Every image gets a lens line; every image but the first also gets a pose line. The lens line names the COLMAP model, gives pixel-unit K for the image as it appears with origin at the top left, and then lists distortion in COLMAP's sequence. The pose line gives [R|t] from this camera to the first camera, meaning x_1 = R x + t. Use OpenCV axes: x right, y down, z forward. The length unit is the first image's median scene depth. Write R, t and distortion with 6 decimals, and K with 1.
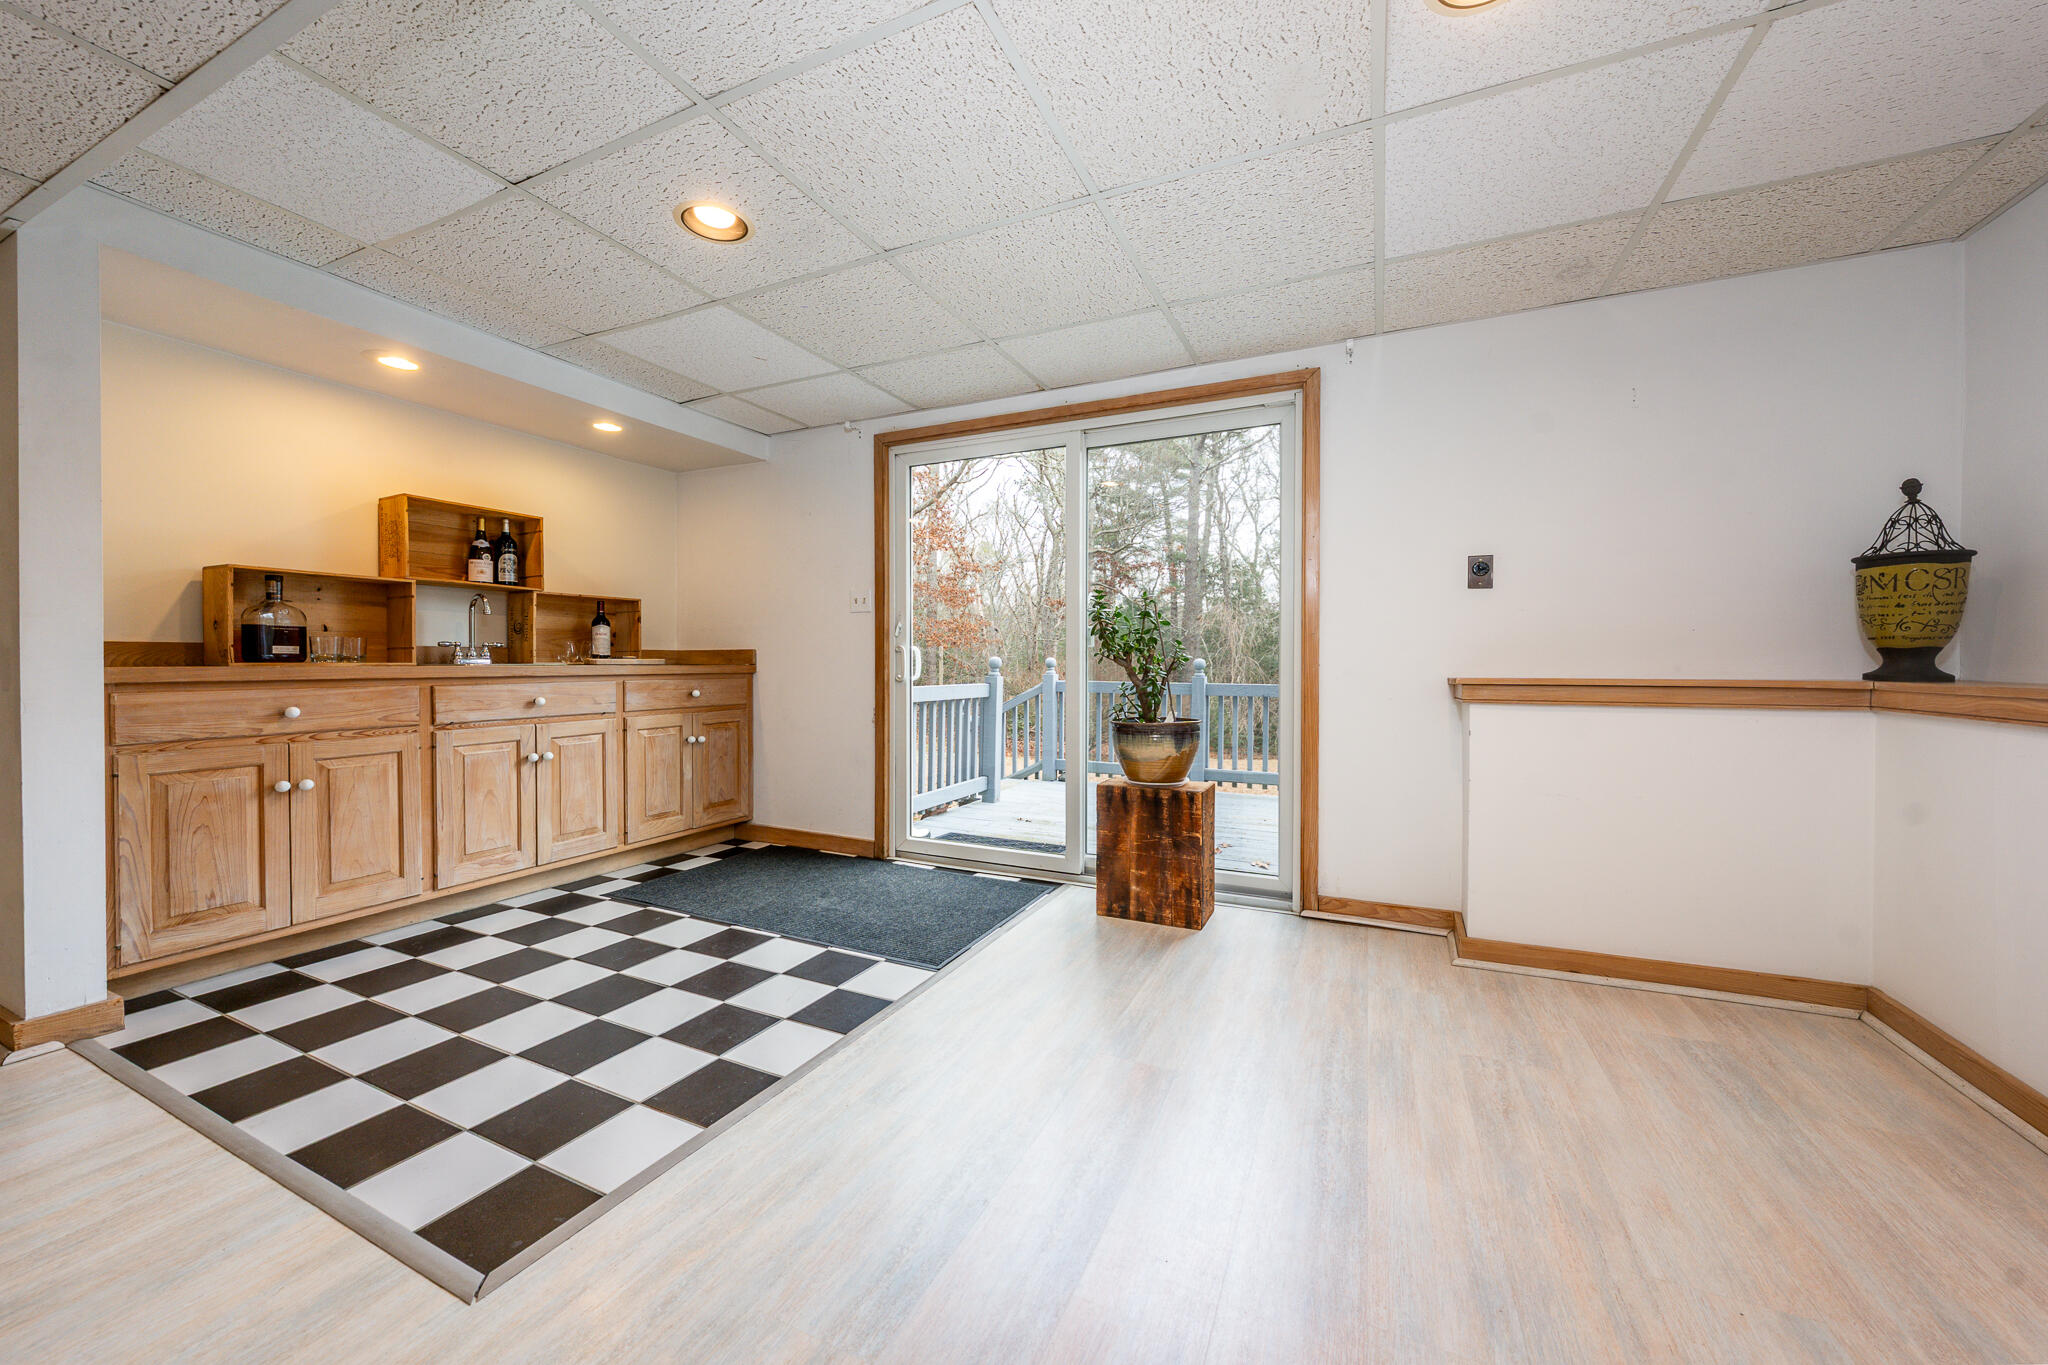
lens RADIAL K [[714.8, 0, 1029.4], [0, 714.8, 671.6], [0, 0, 1]] dist [0.000910, 0.000250]
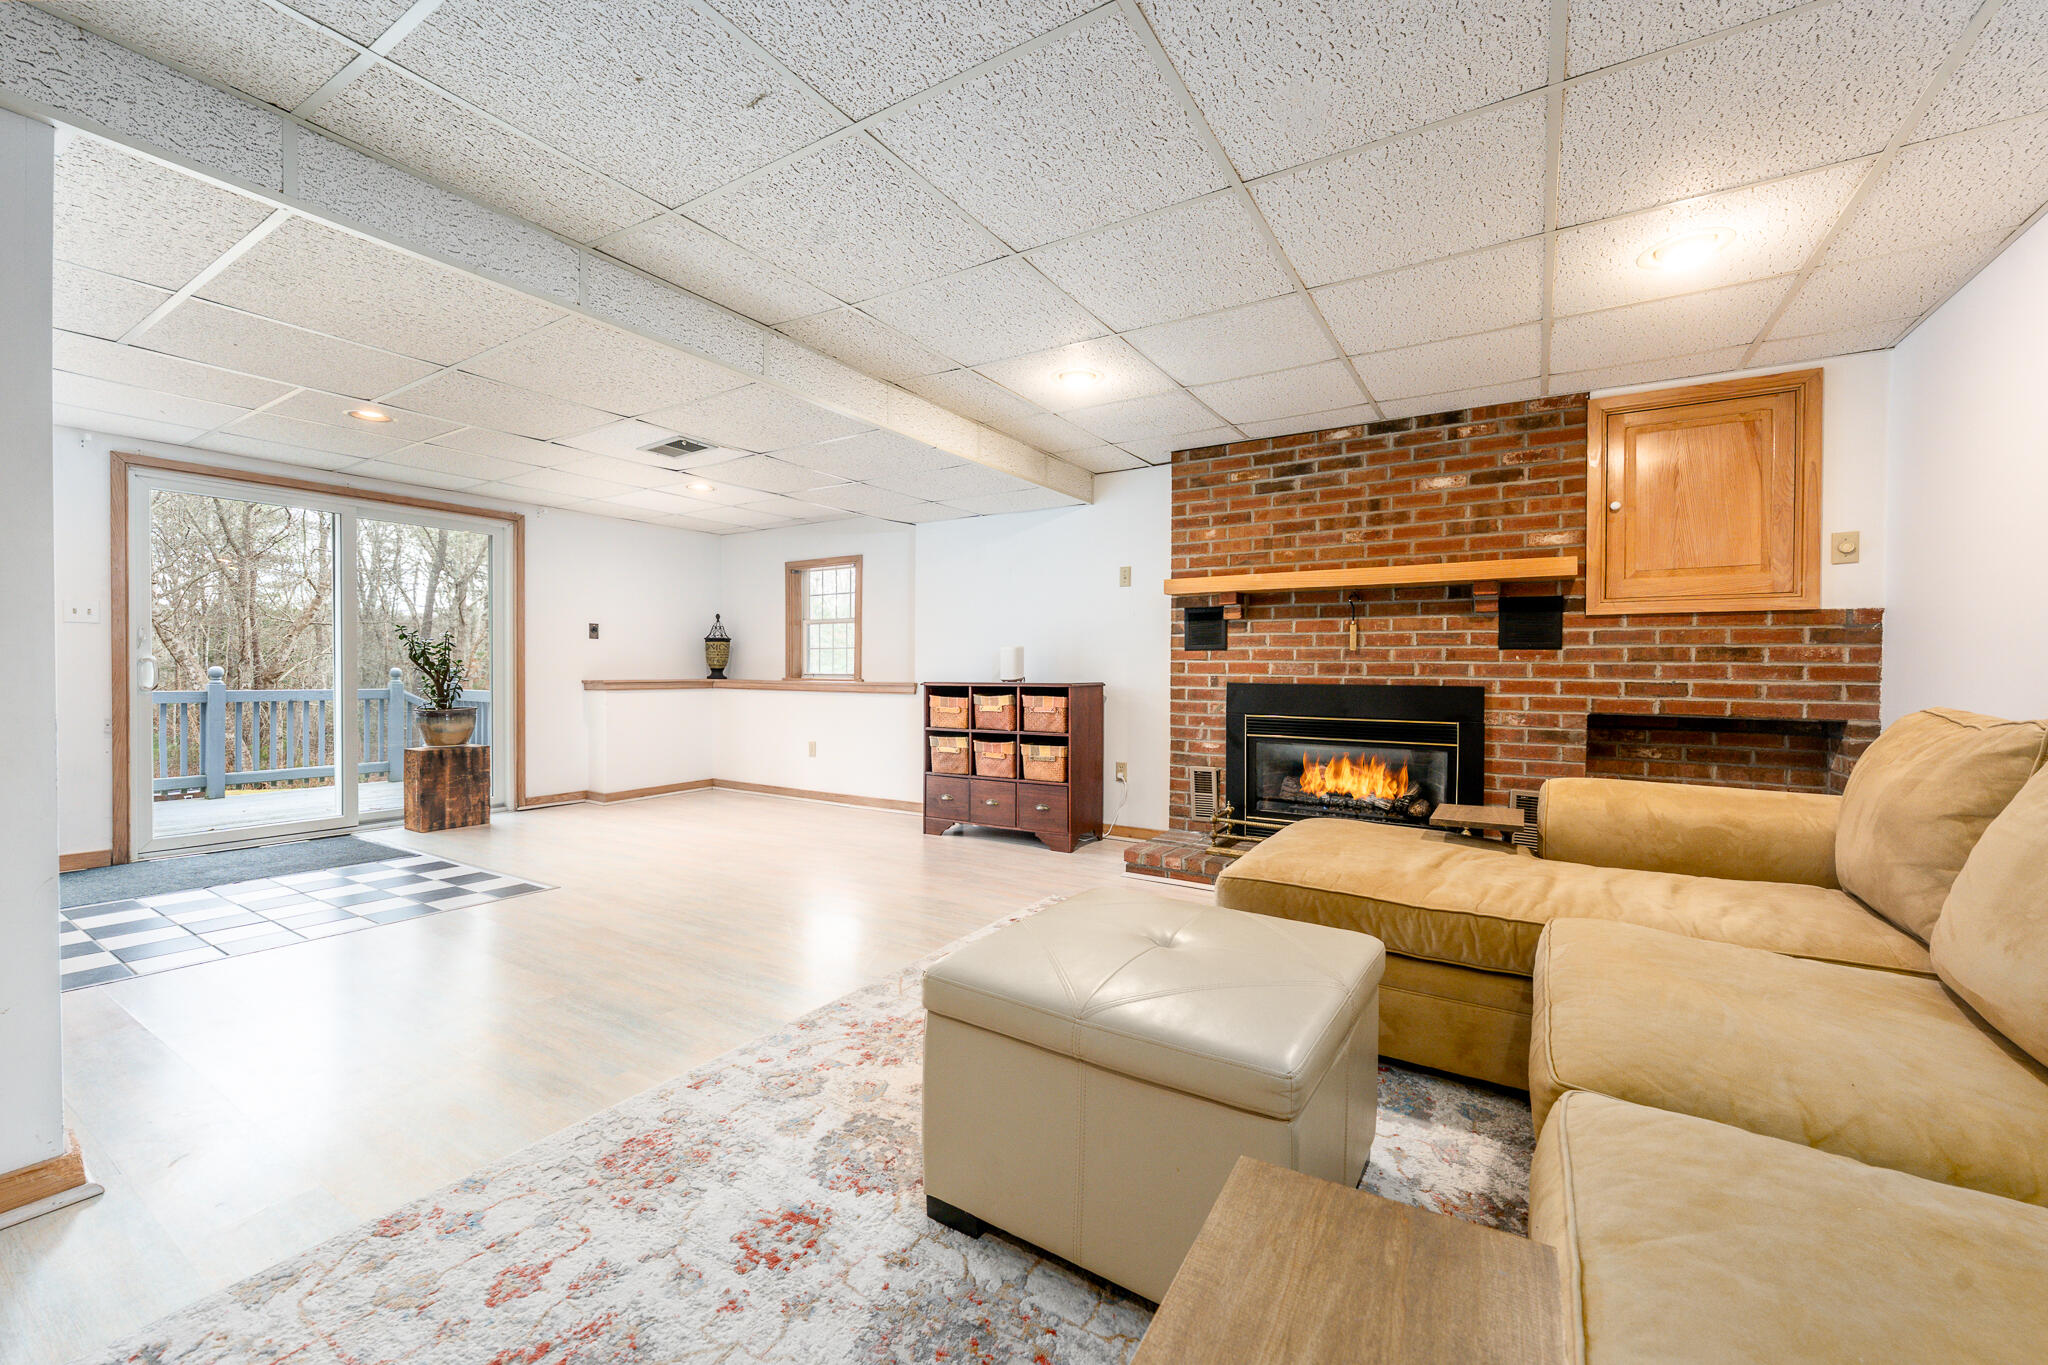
lens RADIAL K [[802.3, 0, 1031.7], [0, 802.3, 679.2], [0, 0, 1]] dist [-0.003315, -0.000098]
pose [[0.114634, -0.013040, 0.993322, -1.556890], [0.002543, 0.999914, 0.012833, -0.020560], [-0.993405, 0.001054, 0.114658, -0.564131]]
